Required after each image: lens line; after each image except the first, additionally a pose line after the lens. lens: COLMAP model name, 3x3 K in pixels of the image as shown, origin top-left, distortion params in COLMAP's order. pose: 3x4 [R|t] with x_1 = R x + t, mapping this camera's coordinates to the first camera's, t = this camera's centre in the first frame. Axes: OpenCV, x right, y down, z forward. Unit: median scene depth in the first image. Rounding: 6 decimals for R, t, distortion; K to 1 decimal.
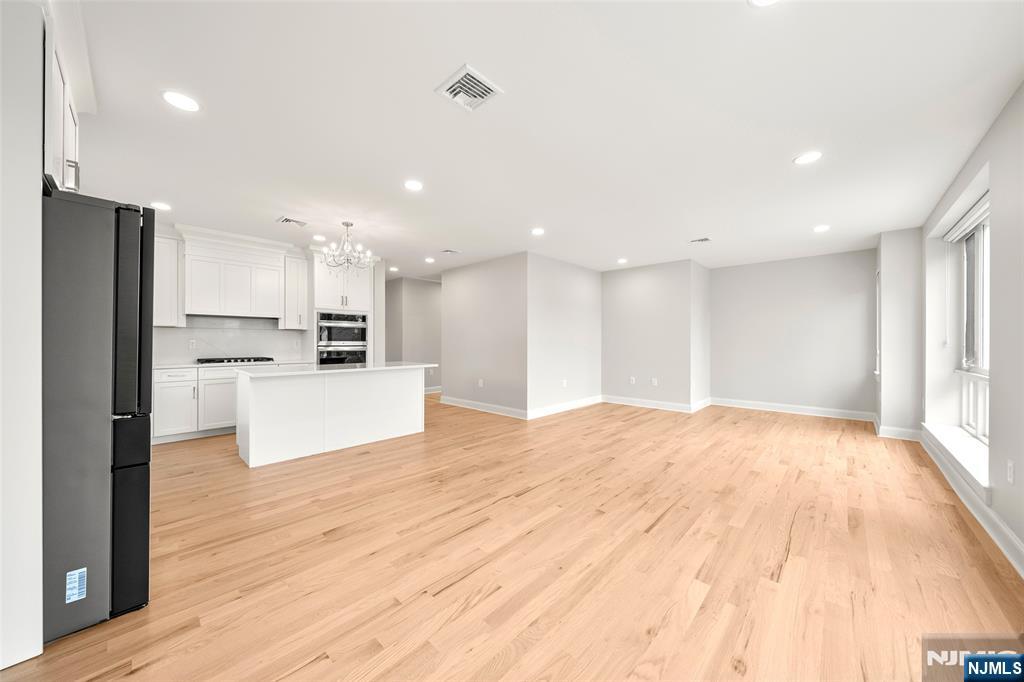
lens RADIAL K [[353.4, 0, 510.0], [0, 353.4, 341.9], [0, 0, 1]] dist [-0.000585, -0.000105]
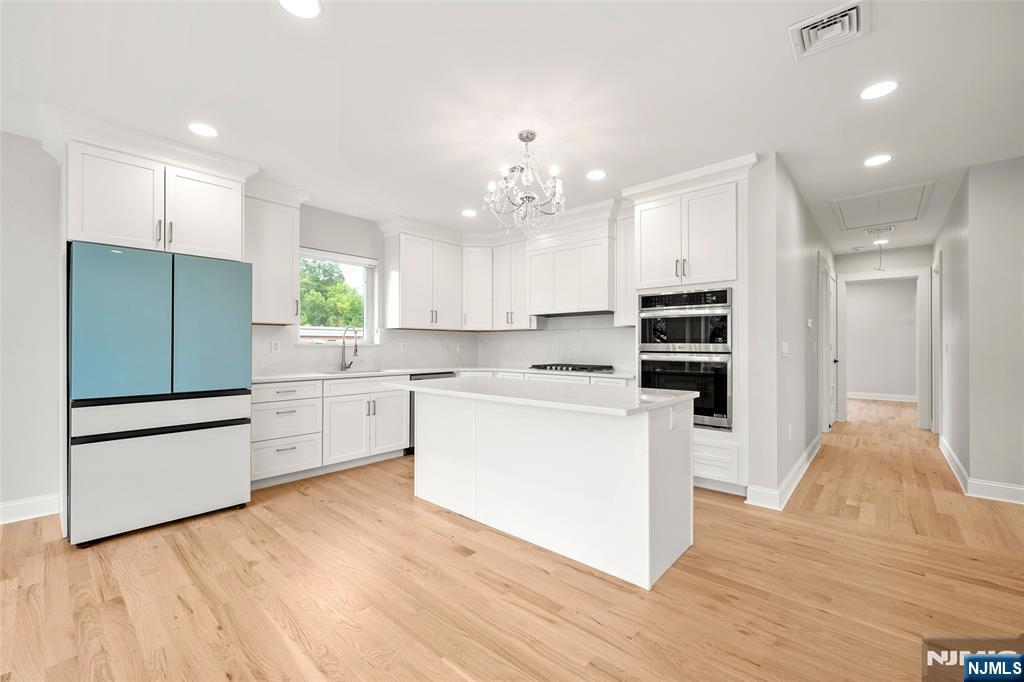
lens RADIAL K [[420.3, 0, 513.1], [0, 420.3, 344.9], [0, 0, 1]] dist [0.001190, 0.000285]
pose [[0.025889, -0.001318, -0.999664, 0.204006], [0.000308, 0.999999, -0.001310, 0.000949], [0.999665, -0.000274, 0.025889, 0.937146]]
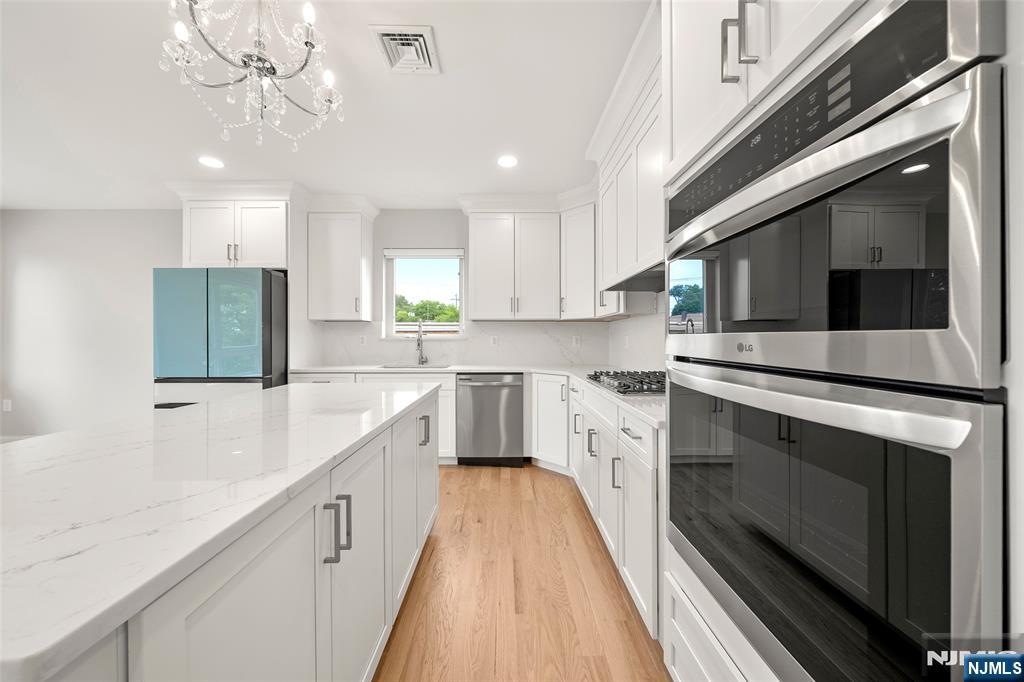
lens RADIAL K [[353.4, 0, 509.2], [0, 353.4, 337.5], [0, 0, 1]] dist [-0.000585, -0.000105]
pose [[-0.723158, -0.001672, -0.690681, -0.397259], [0.001425, 0.999991, -0.003913, -0.000353], [0.690681, -0.003814, -0.723149, 1.331758]]
